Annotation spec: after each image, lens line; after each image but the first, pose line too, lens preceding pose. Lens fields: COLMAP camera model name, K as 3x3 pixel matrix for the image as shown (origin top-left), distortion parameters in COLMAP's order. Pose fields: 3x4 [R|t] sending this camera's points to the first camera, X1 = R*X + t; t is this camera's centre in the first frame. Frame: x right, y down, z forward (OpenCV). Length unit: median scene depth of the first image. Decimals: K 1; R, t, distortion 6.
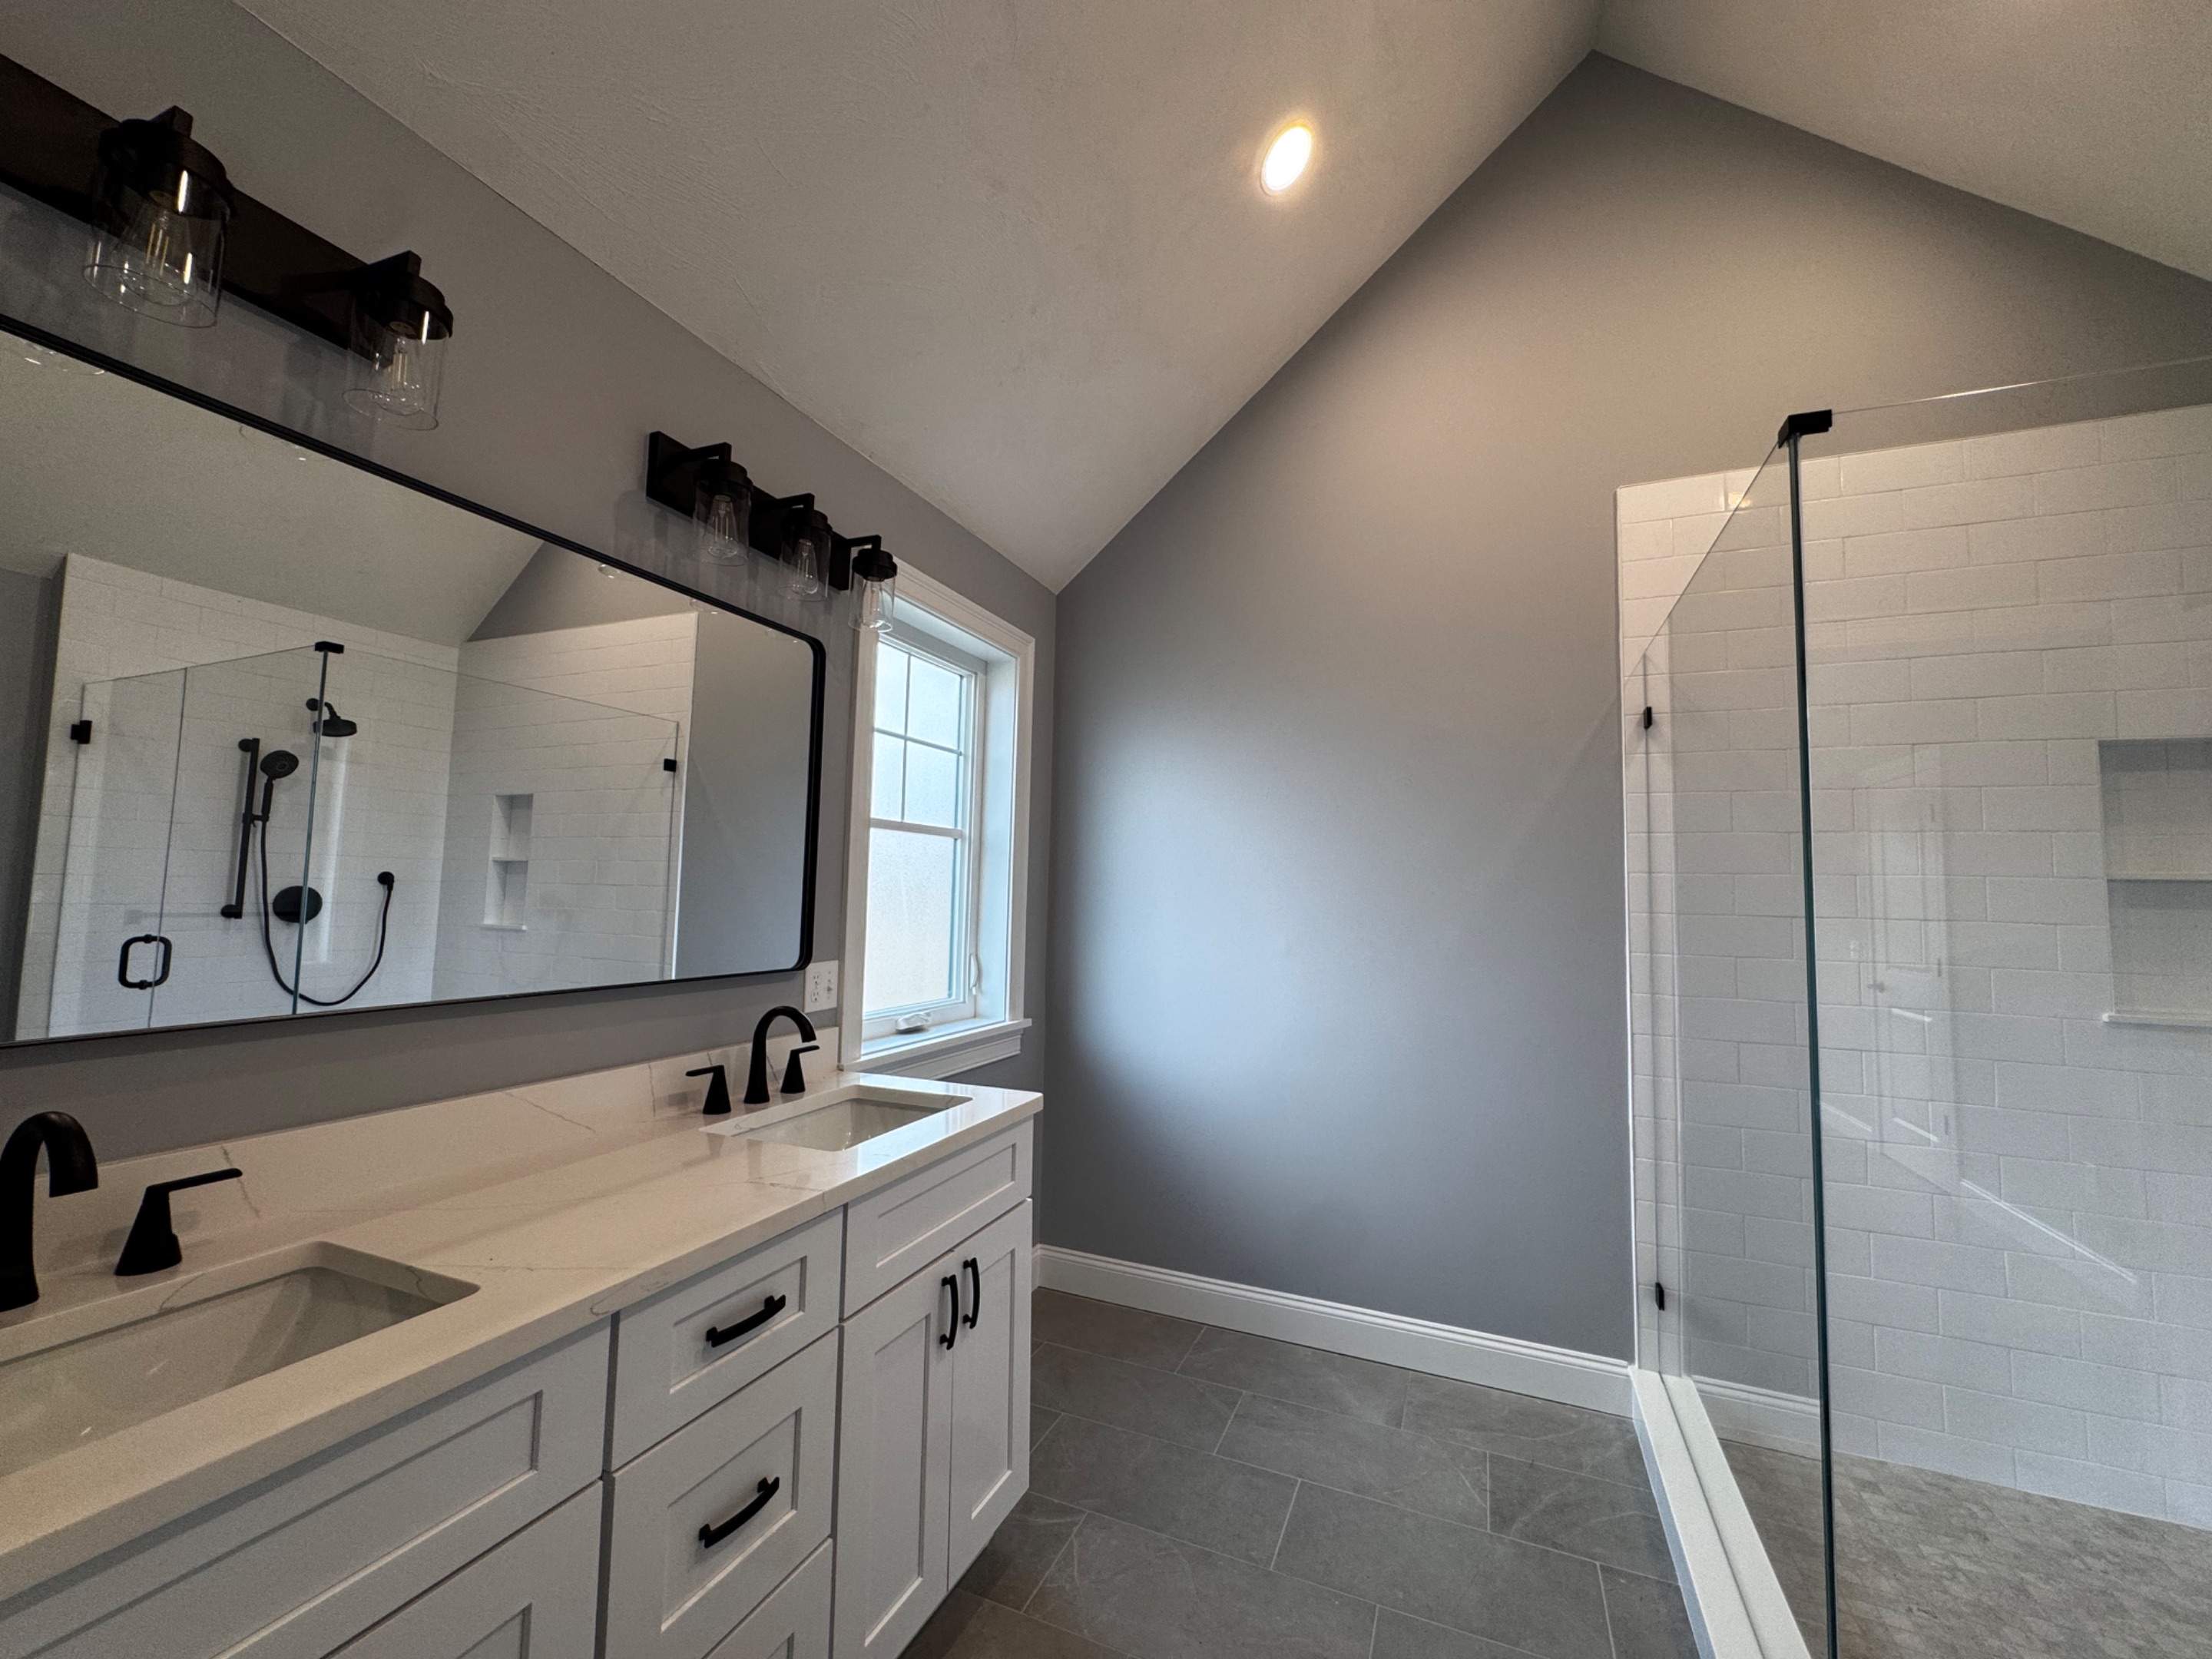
lens RADIAL K [[884.1, 0, 1103.0], [0, 884.1, 828.2], [0, 0, 1]] dist [-0.004656, 0.000816]
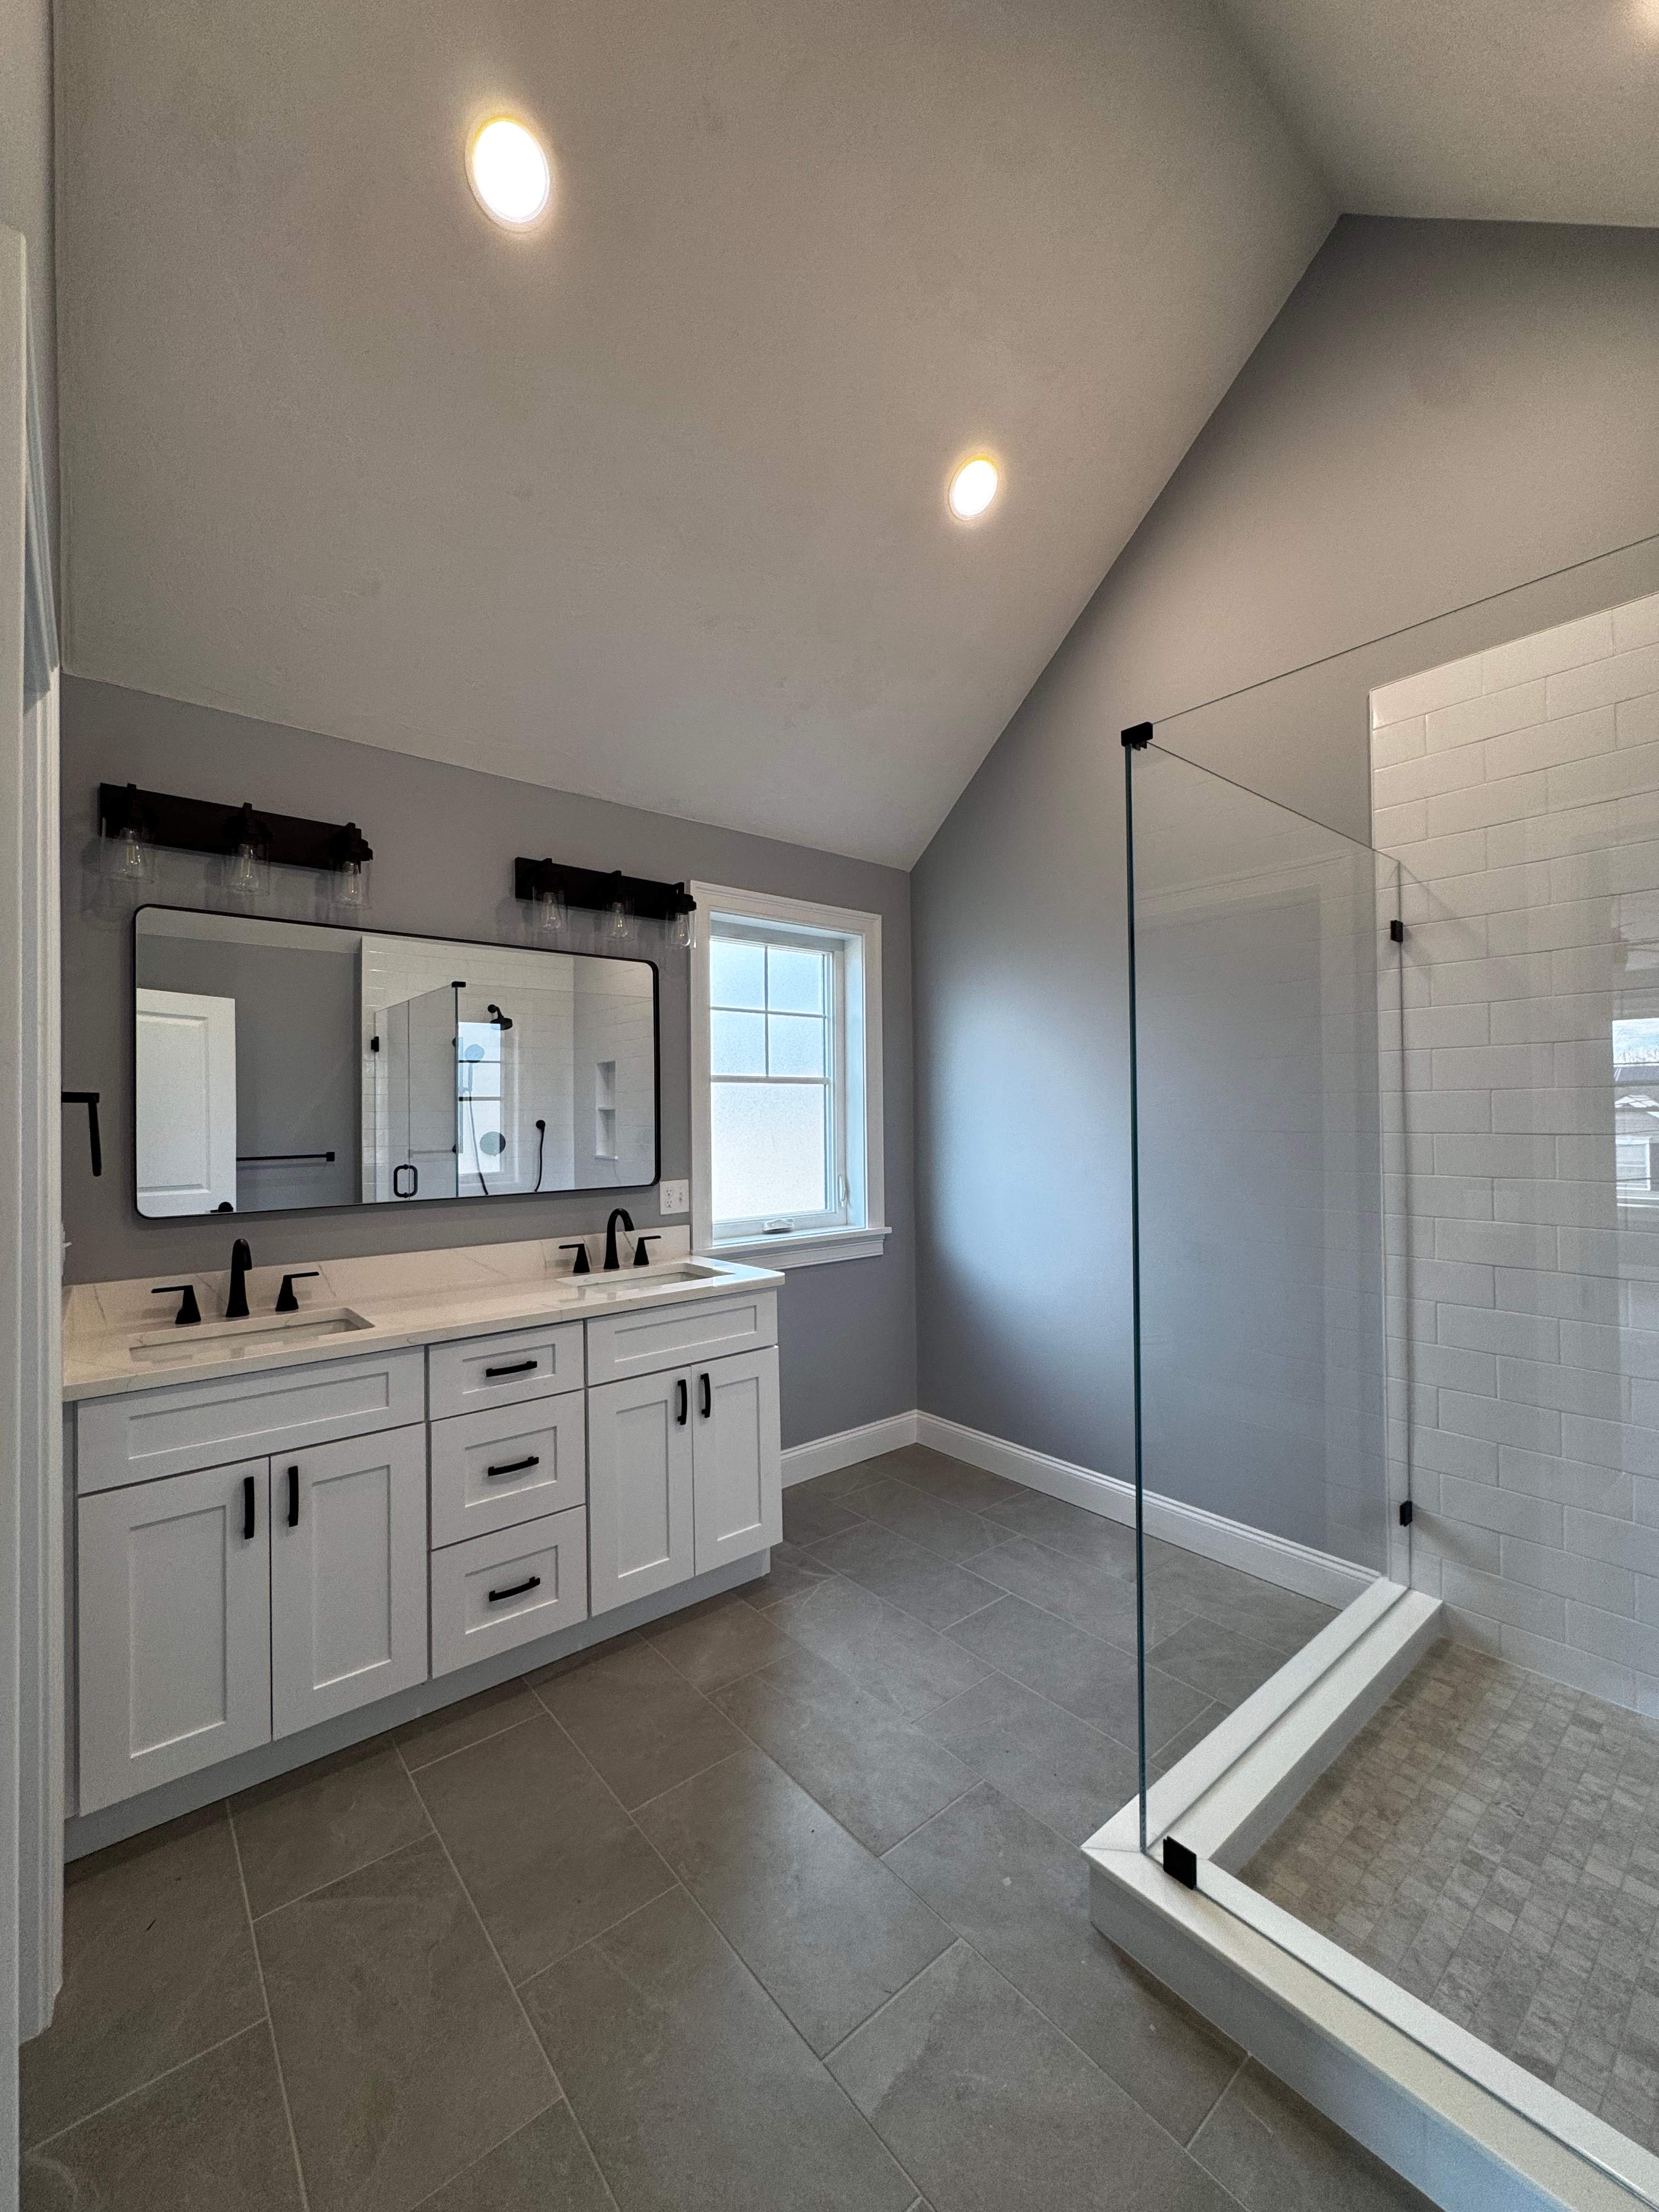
lens RADIAL K [[883.1, 0, 830.3], [0, 883.1, 1101.9], [0, 0, 1]] dist [-0.003083, 0.000070]
pose [[0.890556, -0.038703, -0.453225, 0.481844], [0.064834, 0.997001, 0.042256, -0.019248], [0.450230, -0.067016, 0.890394, -0.146858]]
